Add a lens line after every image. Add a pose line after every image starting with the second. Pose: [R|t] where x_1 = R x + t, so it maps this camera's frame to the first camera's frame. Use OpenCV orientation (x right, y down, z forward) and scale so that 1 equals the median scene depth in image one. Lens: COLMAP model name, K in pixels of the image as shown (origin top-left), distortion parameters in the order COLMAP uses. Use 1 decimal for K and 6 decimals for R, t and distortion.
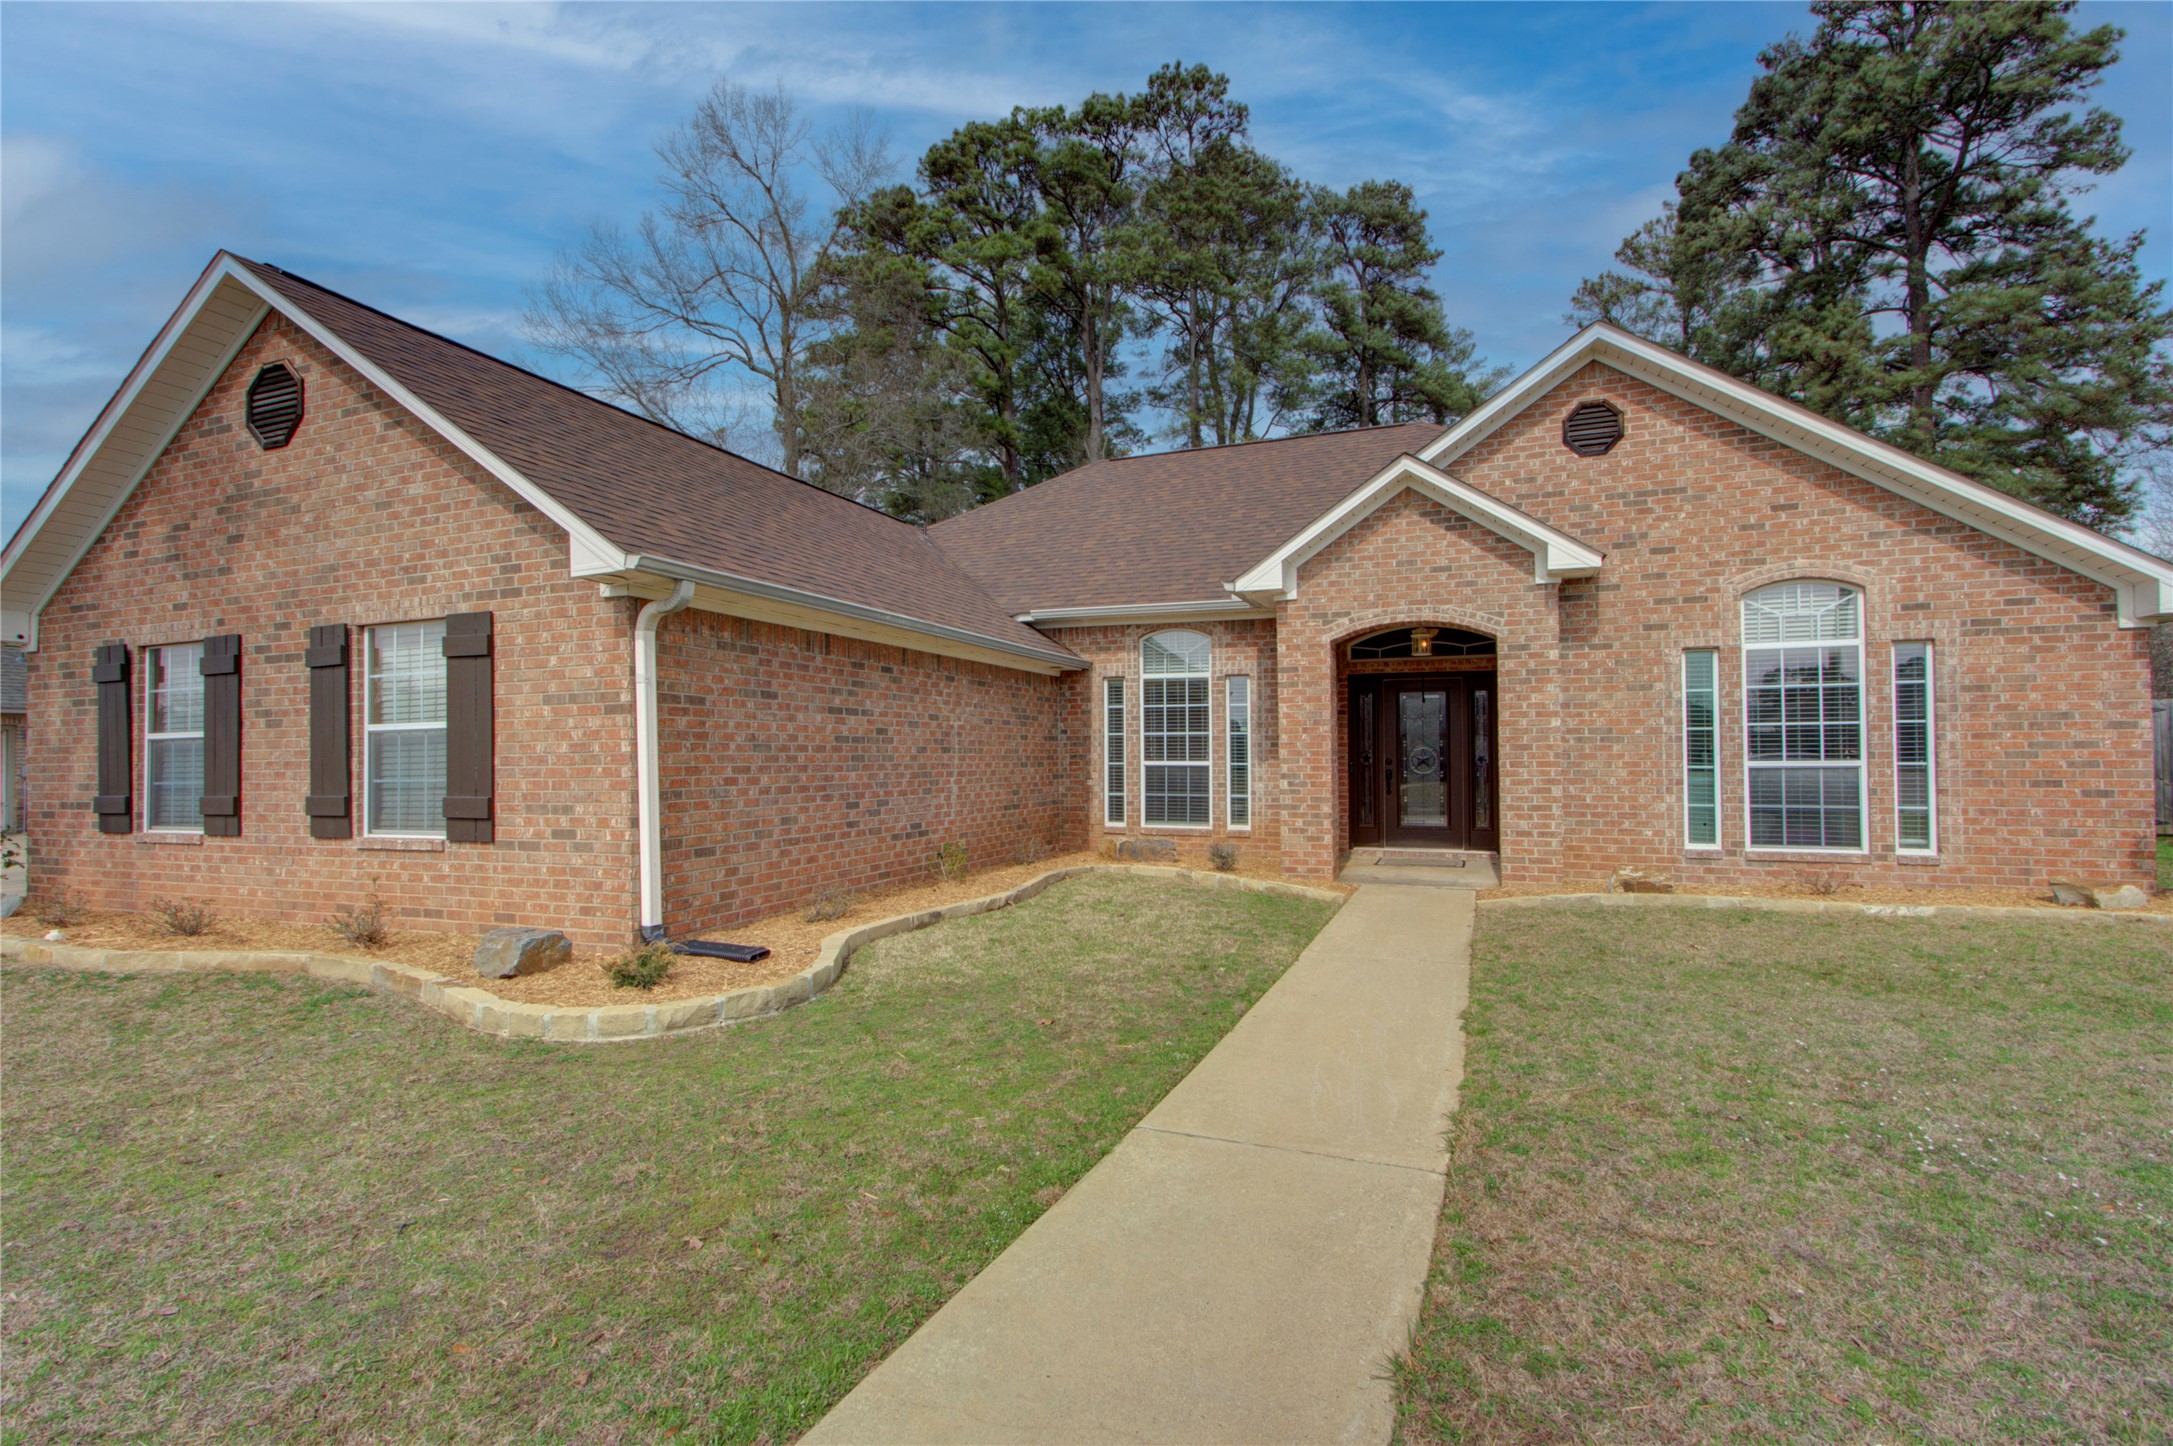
lens RADIAL K [[1016.8, 0, 1087.6], [0, 1016.8, 735.7], [0, 0, 1]] dist [0.000270, -0.000104]
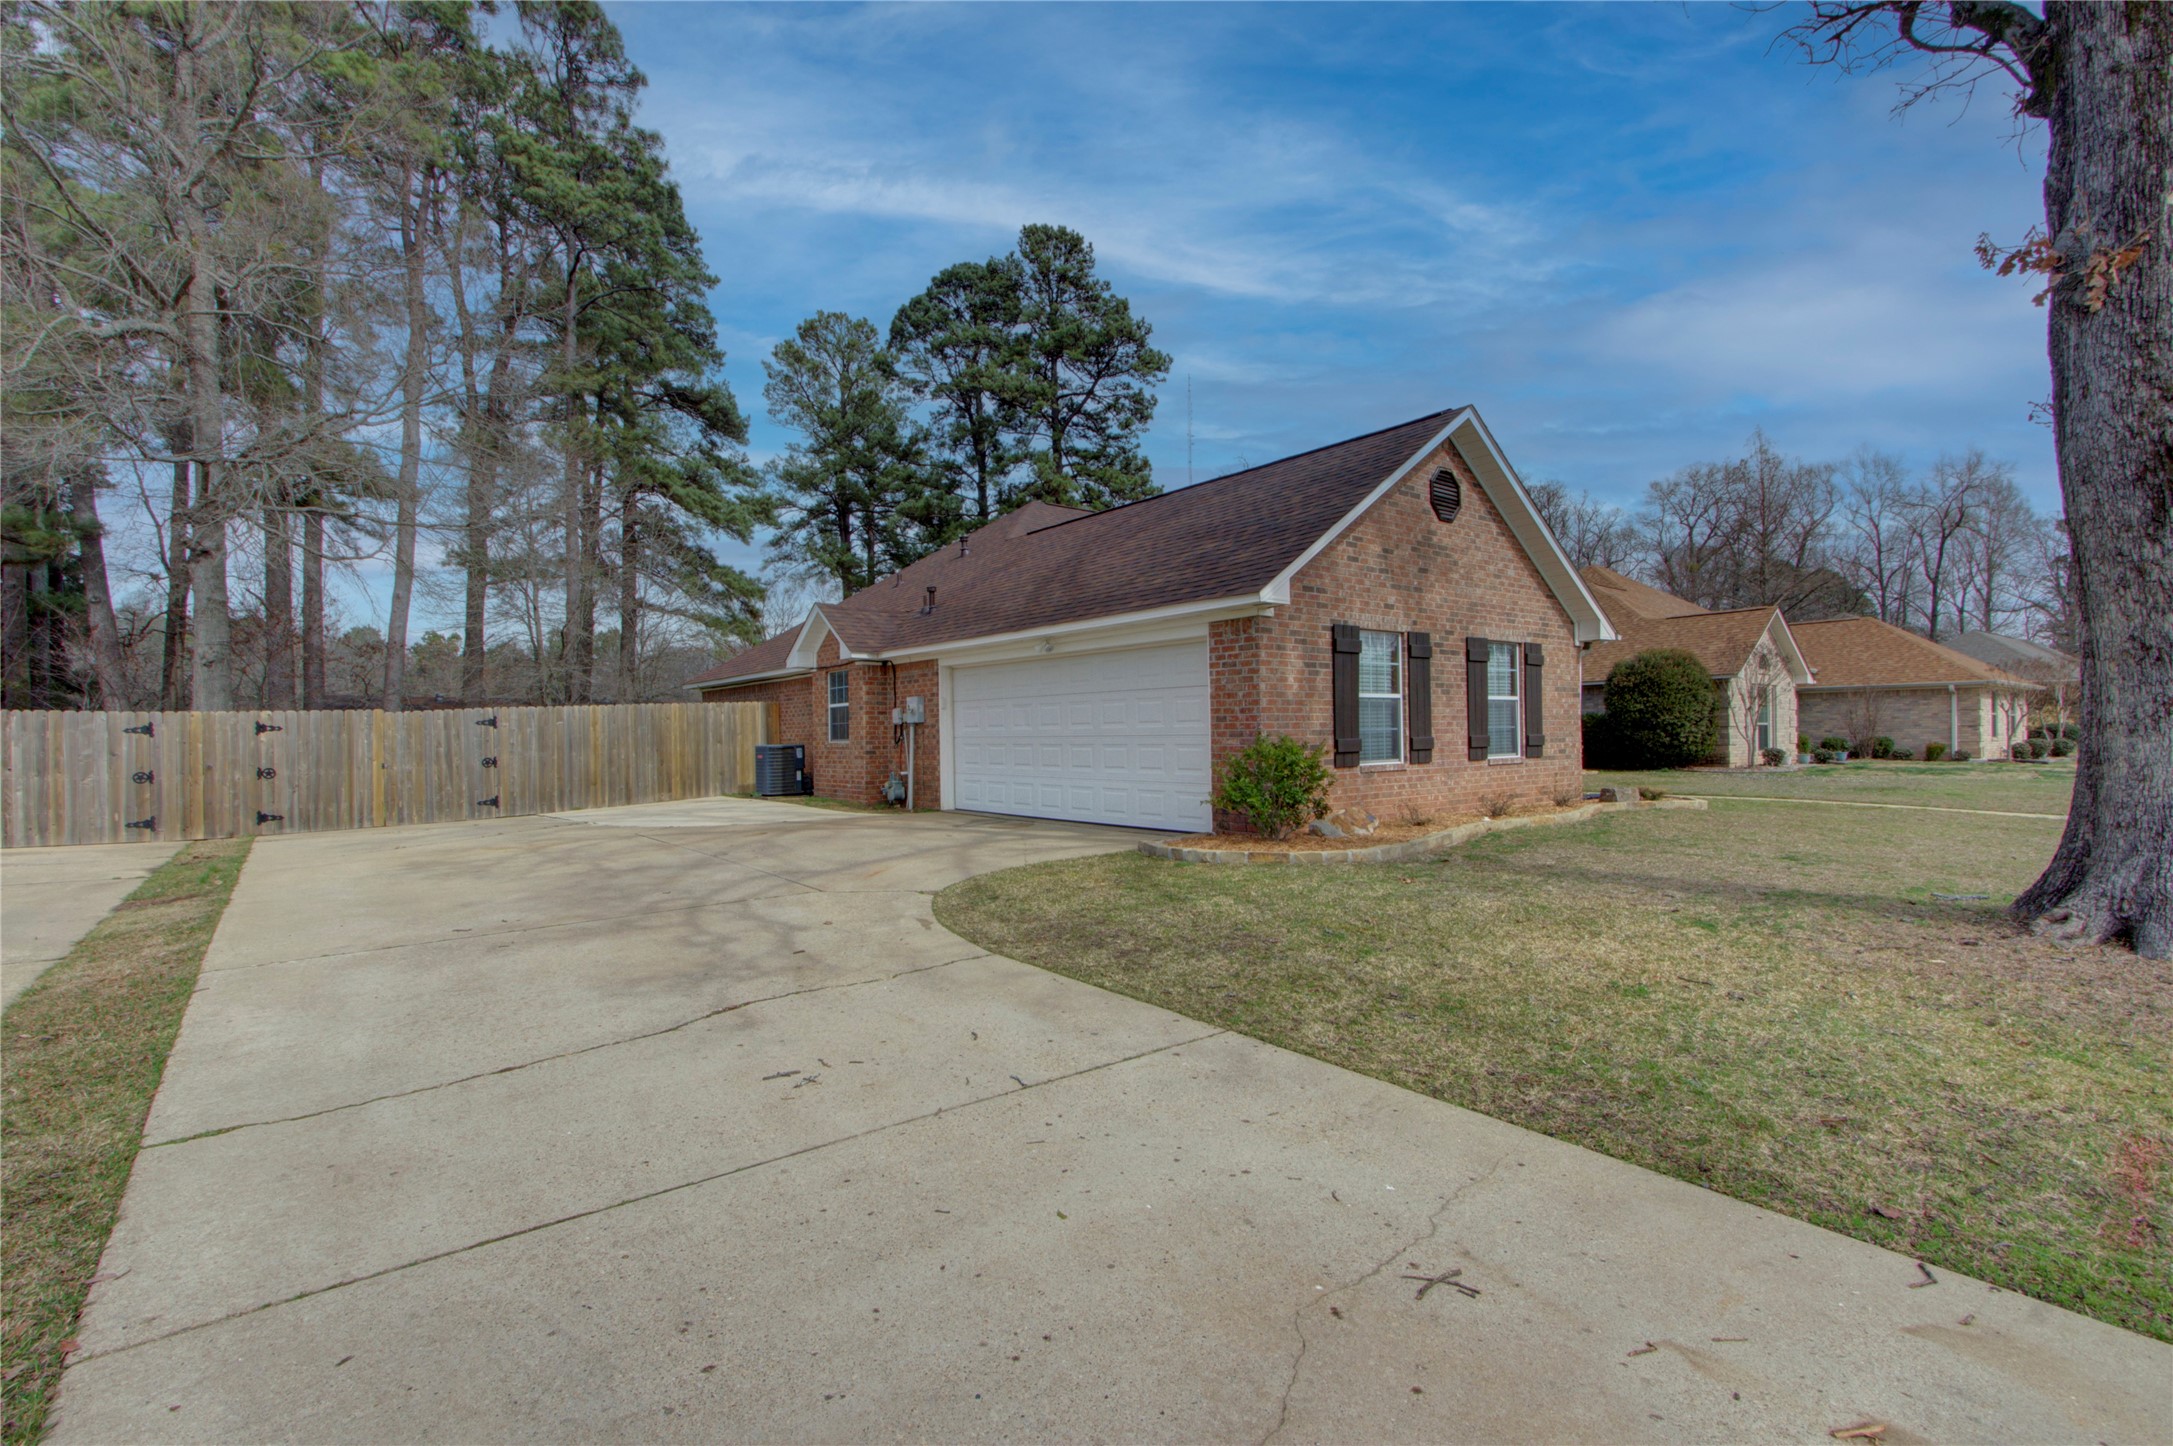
lens RADIAL K [[1016.8, 0, 1086.1], [0, 1016.8, 731.1], [0, 0, 1]] dist [0.000270, -0.000104]
pose [[0.487040, 0.011186, 0.873308, -2.421633], [-0.013500, 0.999895, -0.005279, 0.064640], [-0.873275, -0.009219, 0.487140, 0.690600]]
